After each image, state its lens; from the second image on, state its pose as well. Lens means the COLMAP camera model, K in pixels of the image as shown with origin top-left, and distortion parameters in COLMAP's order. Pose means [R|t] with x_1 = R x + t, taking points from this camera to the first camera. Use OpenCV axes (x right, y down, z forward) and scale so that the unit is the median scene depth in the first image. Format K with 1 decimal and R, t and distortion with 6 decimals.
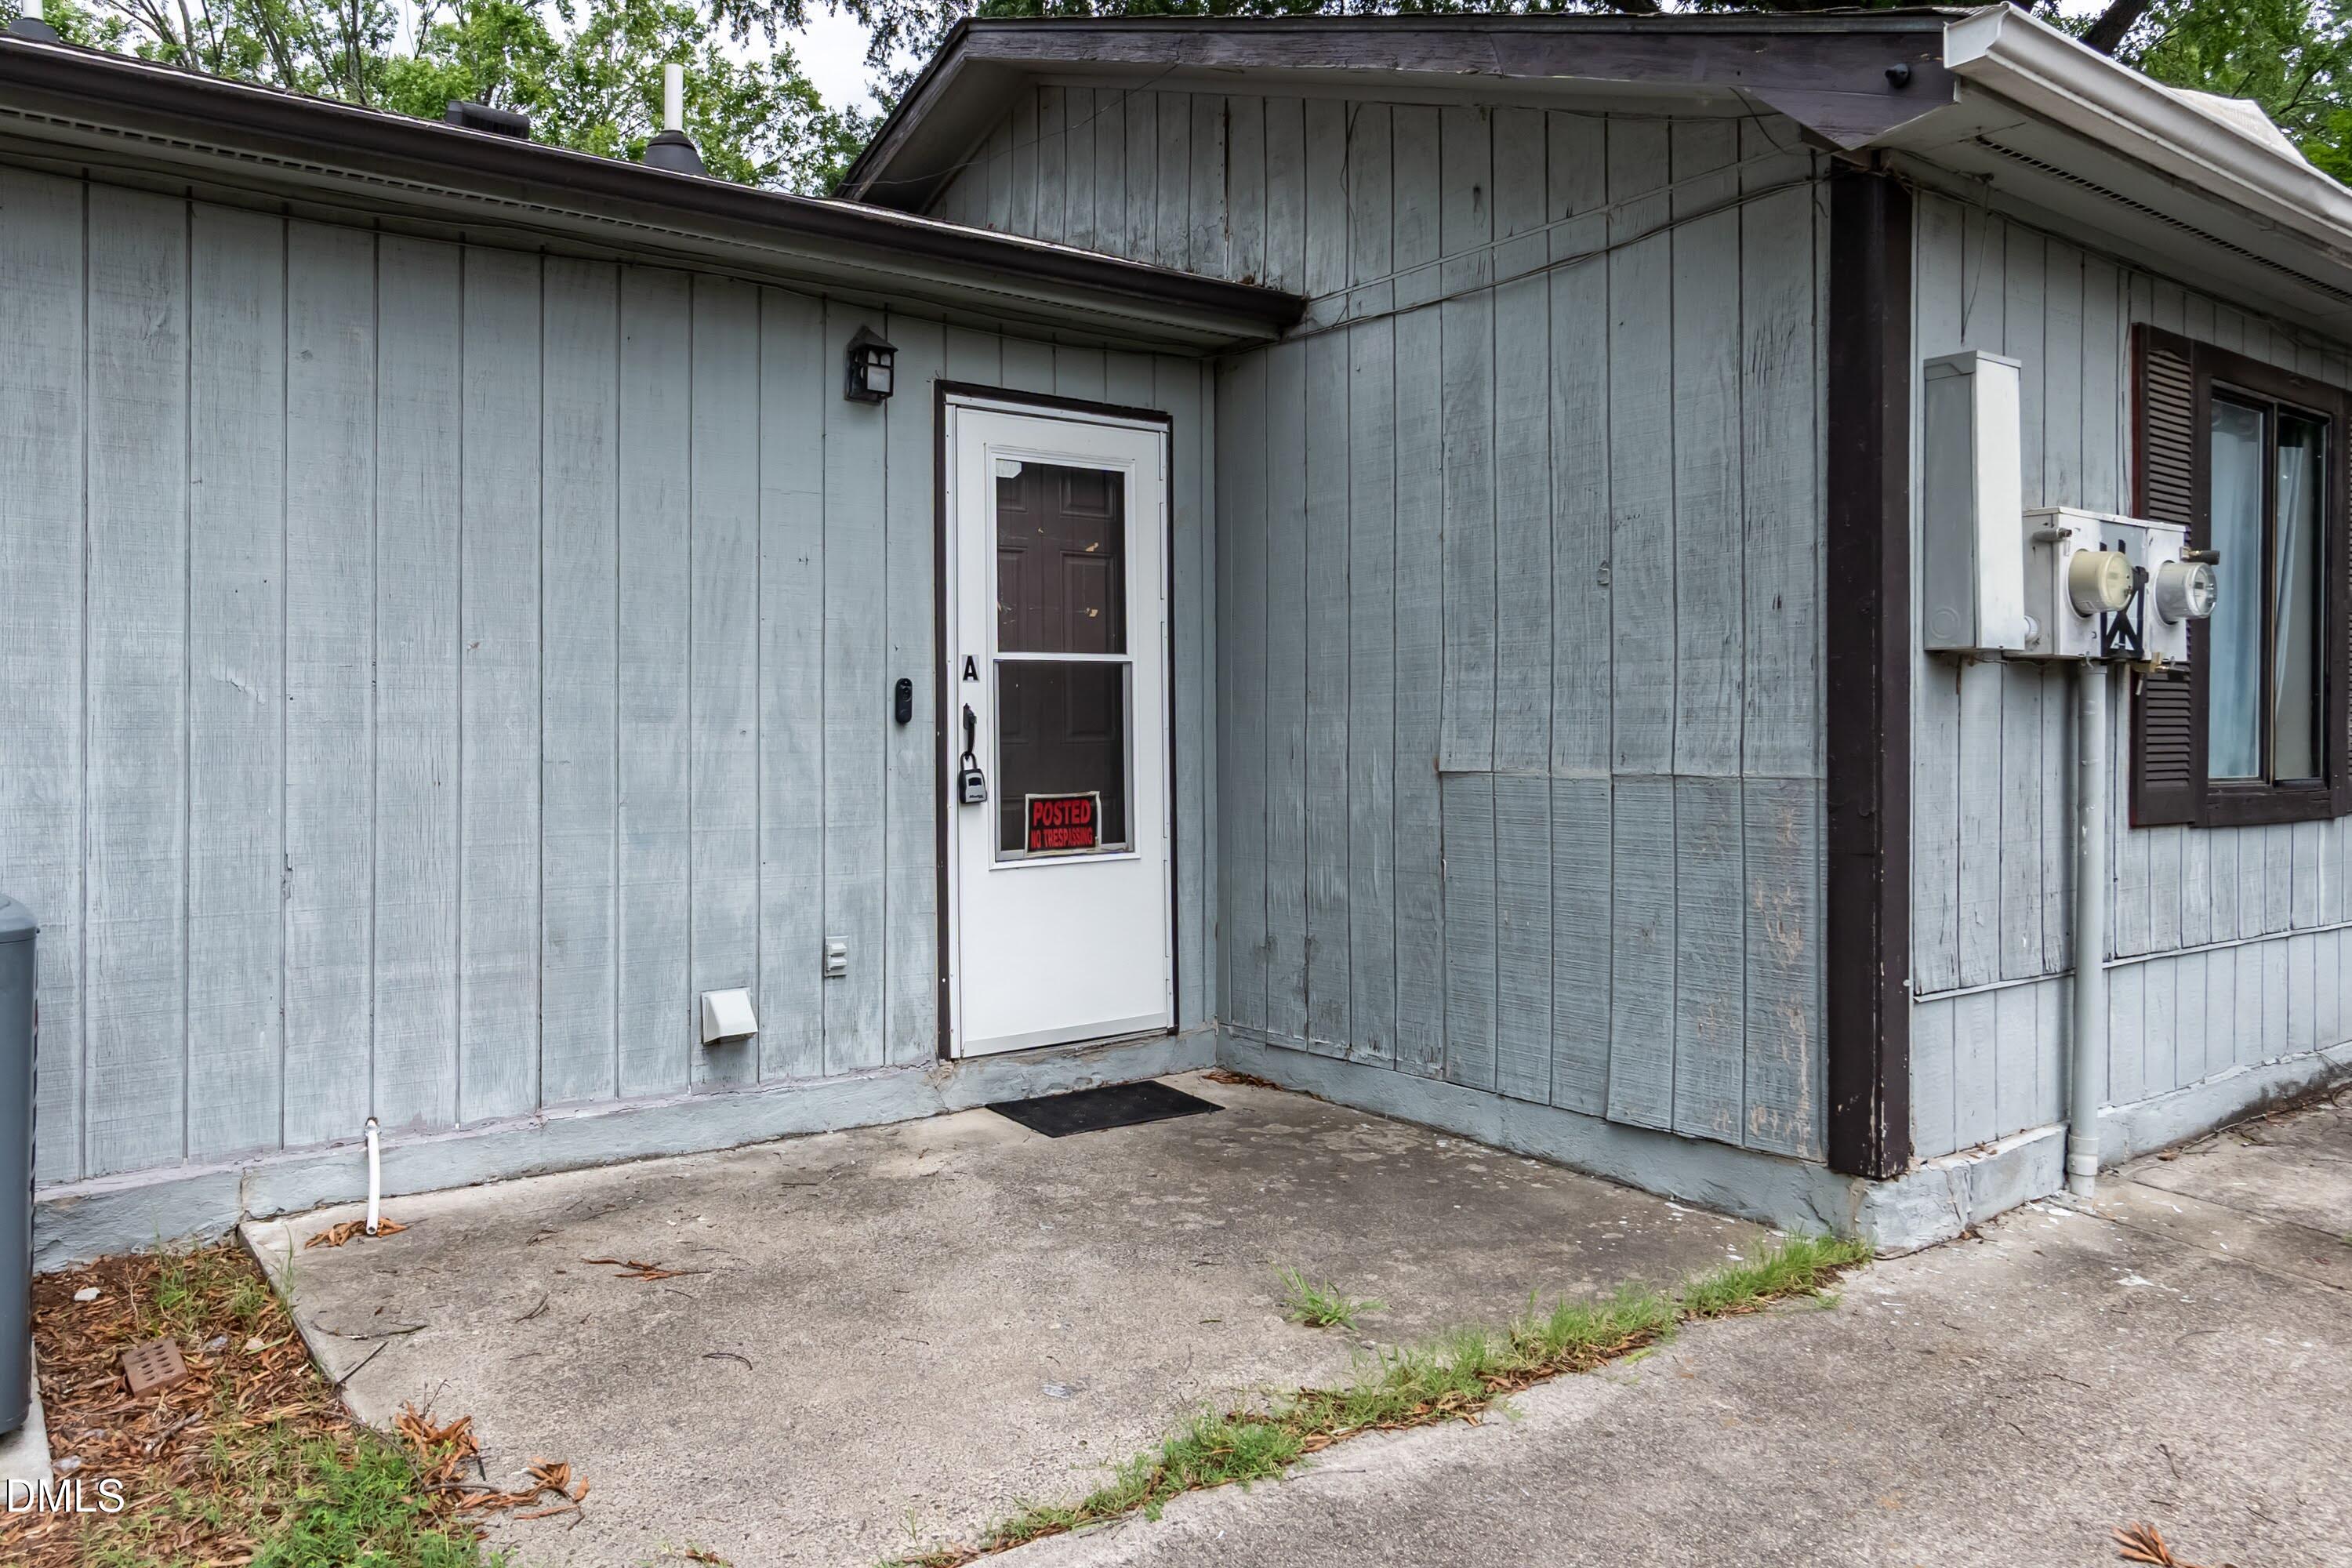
lens RADIAL K [[1640.9, 0, 1173.7], [0, 1640.9, 731.5], [0, 0, 1]] dist [0.001594, 0.002840]
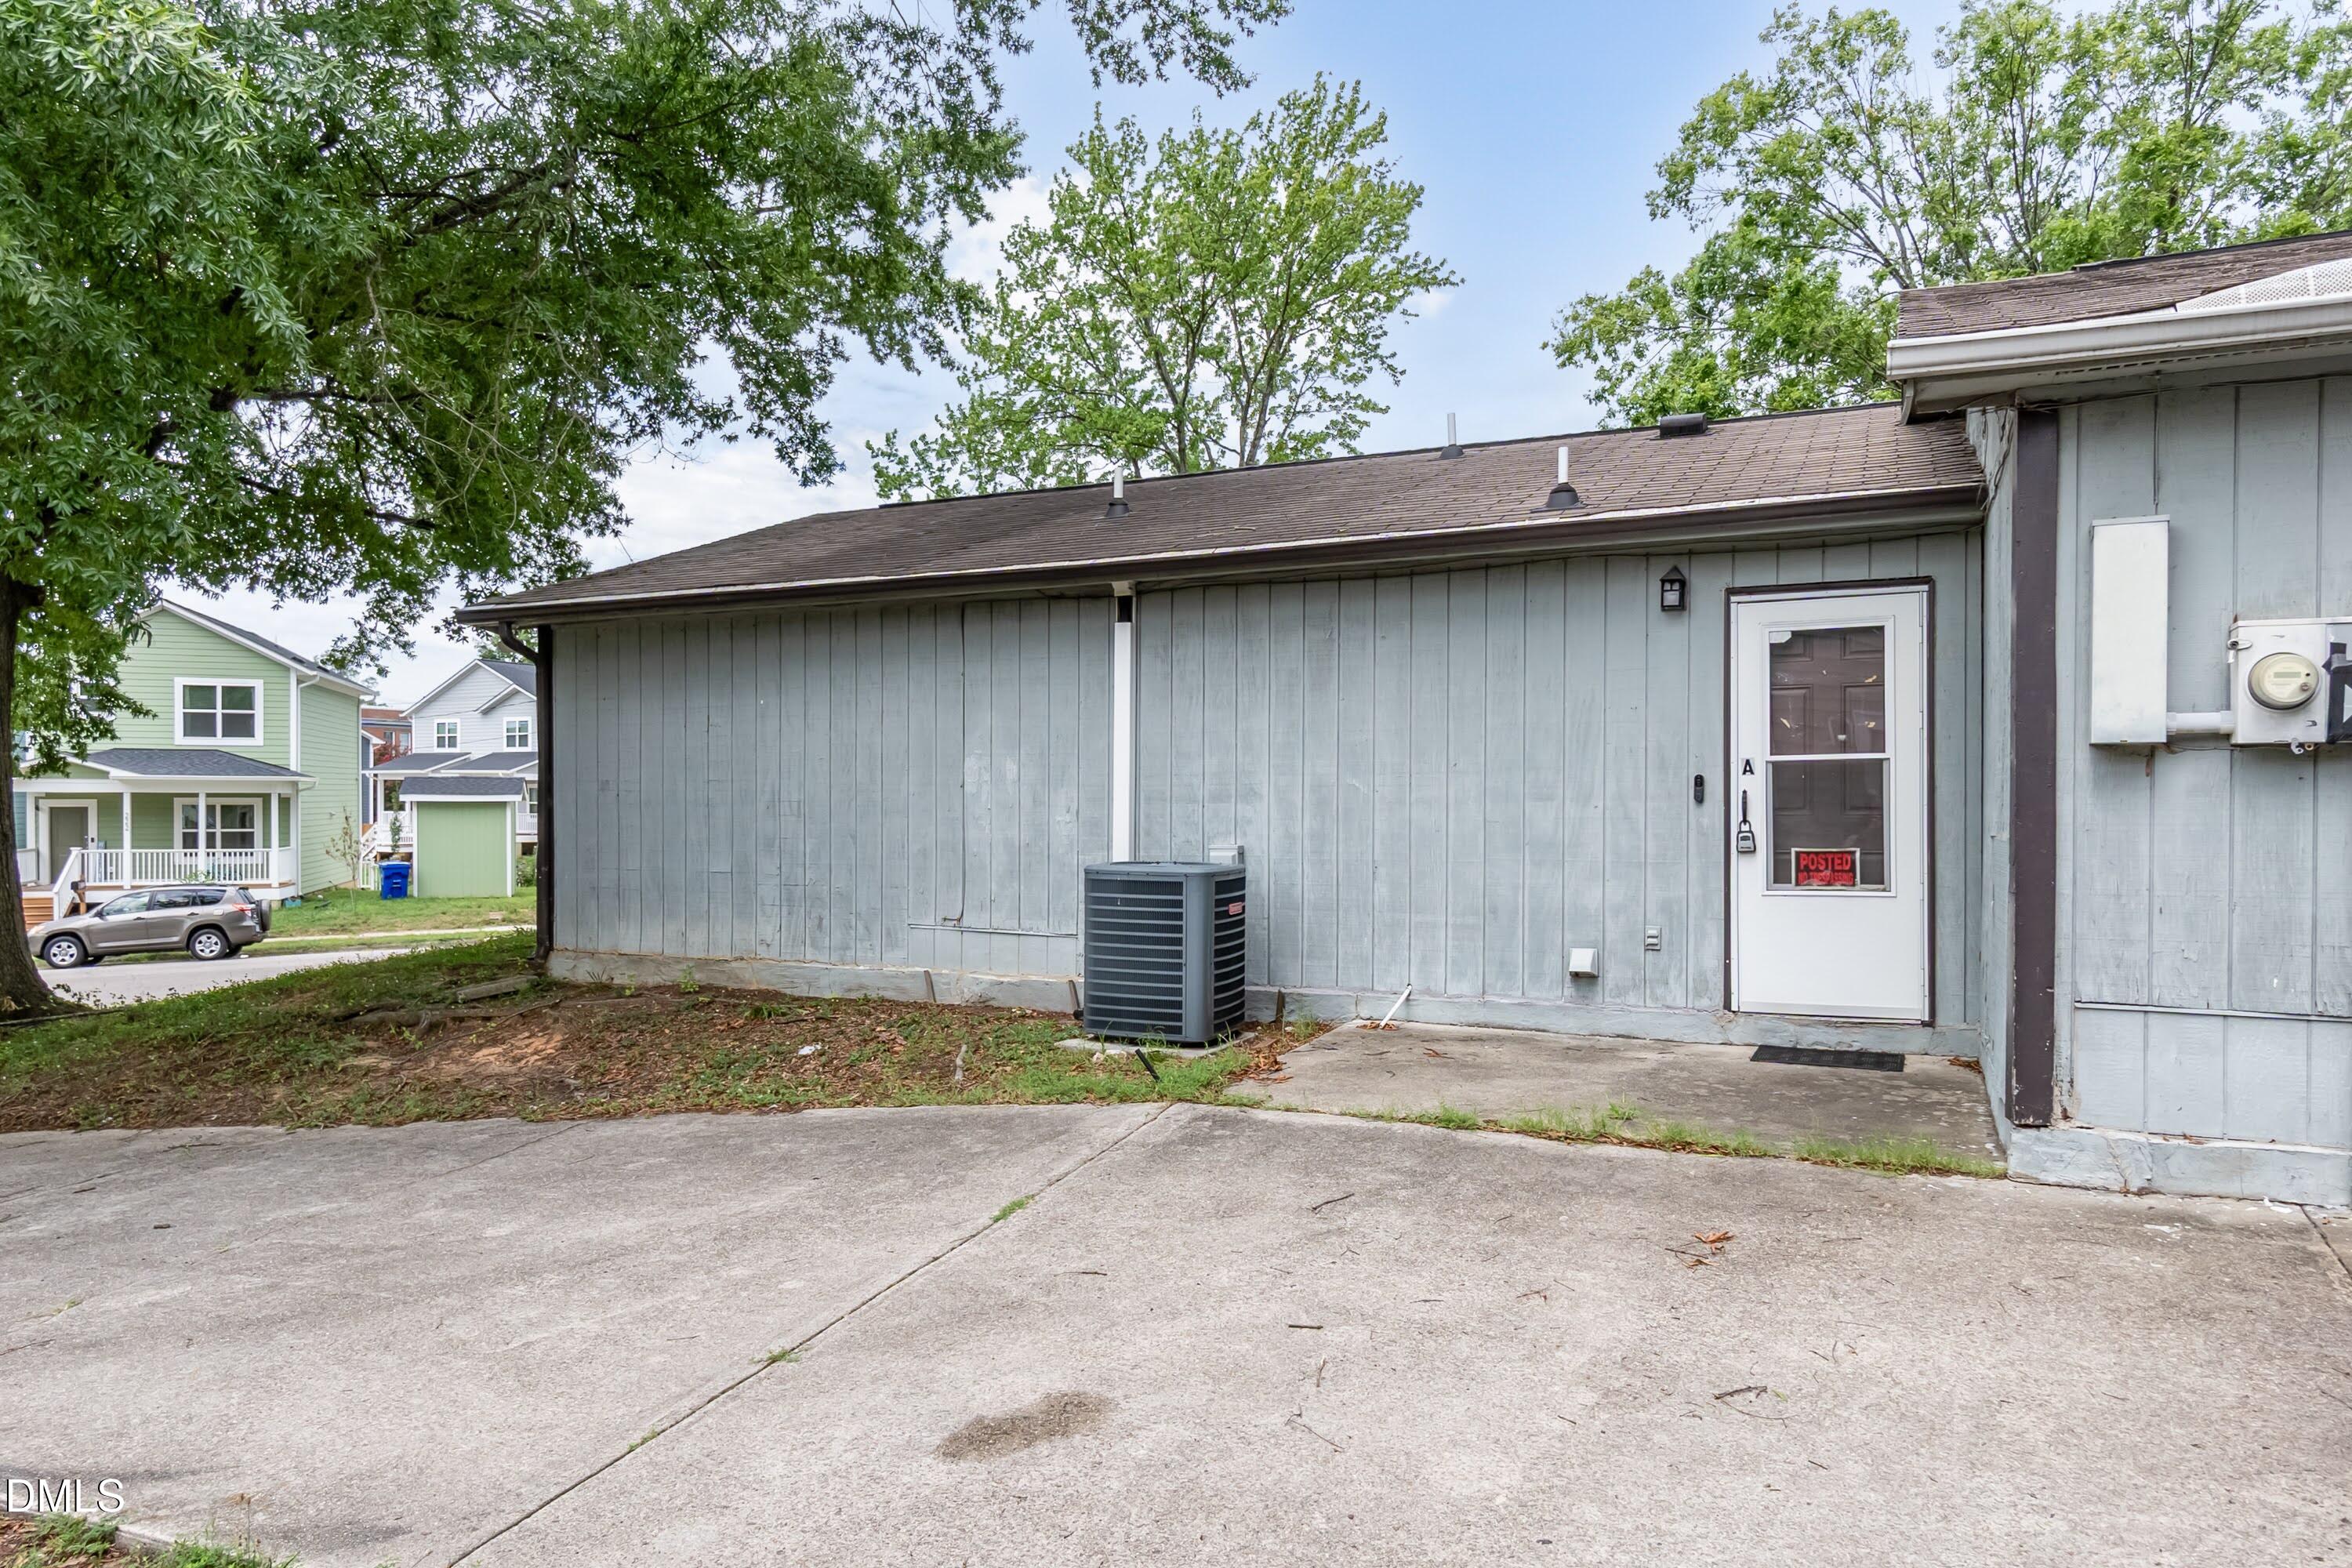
lens RADIAL K [[1428.6, 0, 1177.5], [0, 1428.6, 821.8], [0, 0, 1]] dist [-0.005077, -0.000229]
pose [[0.493686, 0.009537, -0.869588, 0.980221], [-0.002995, 0.999953, 0.009266, 0.003987], [0.869635, -0.001970, 0.493691, -0.194695]]
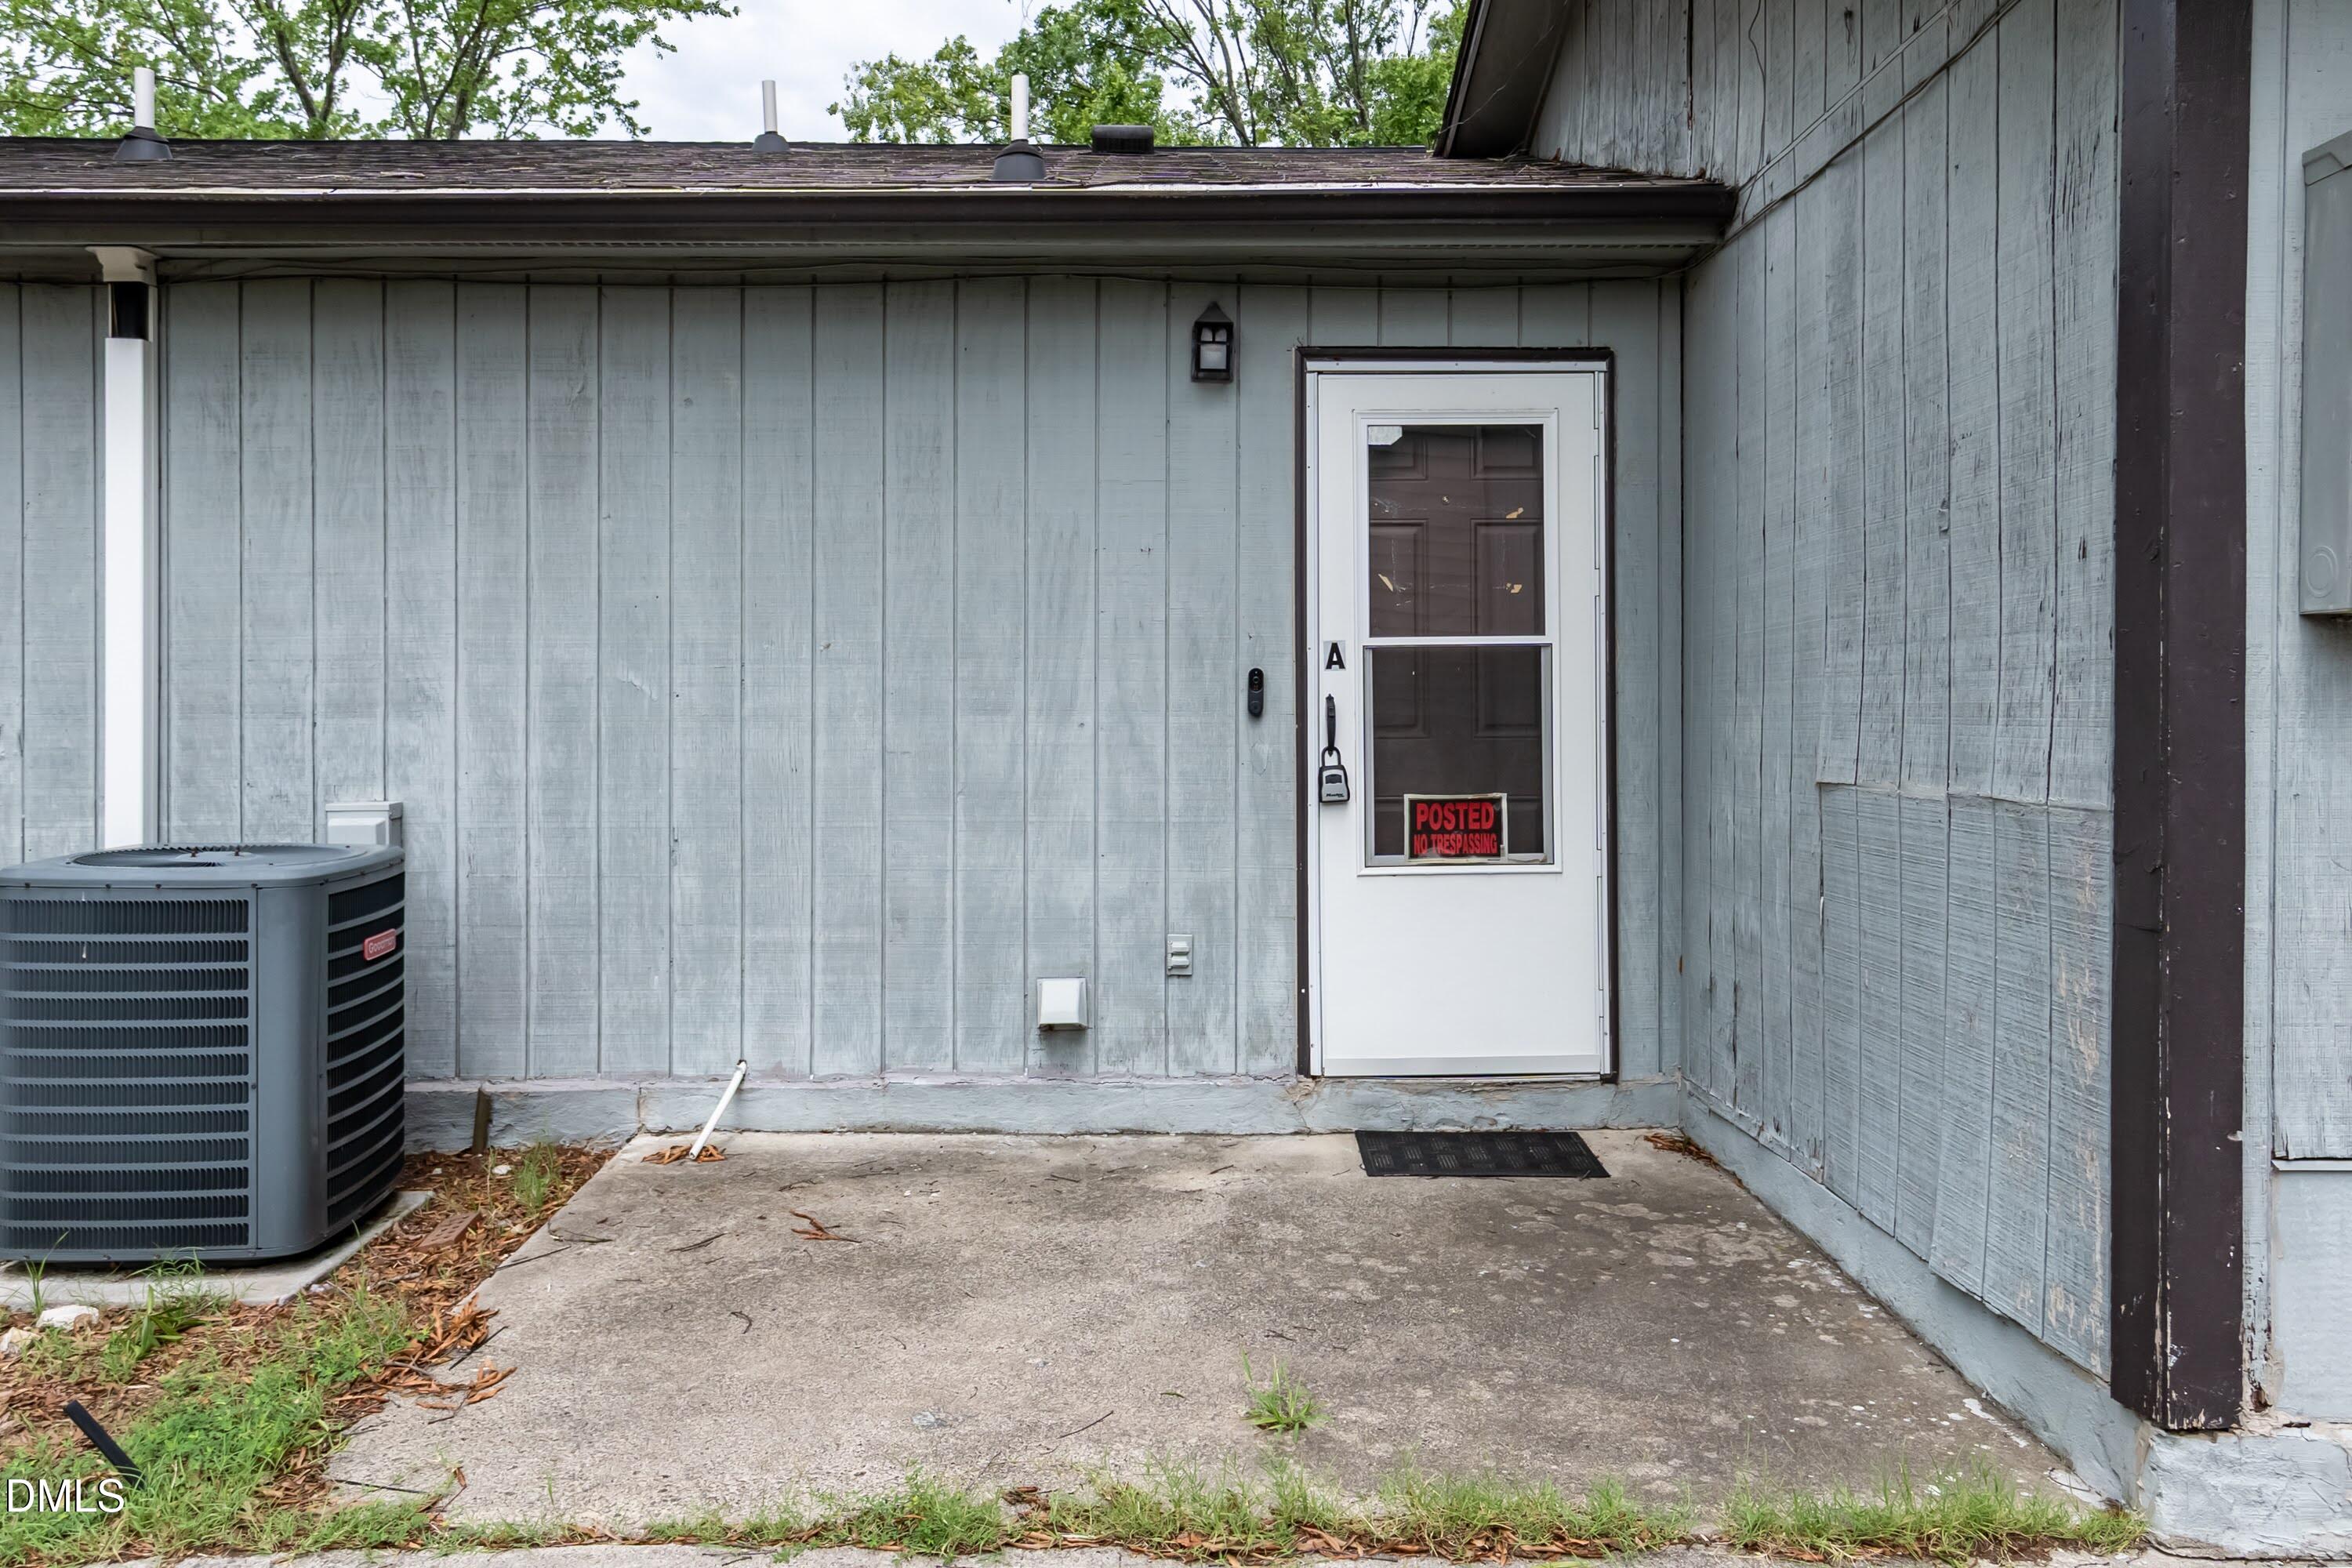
lens RADIAL K [[1734.5, 0, 1125.0], [0, 1734.5, 722.6], [0, 0, 1]] dist [0.001262, 0.009357]
pose [[0.810038, 0.006446, -0.586342, 0.430022], [-0.001442, 0.999958, 0.009000, -0.011855], [0.586375, -0.006445, 0.810014, 0.171808]]
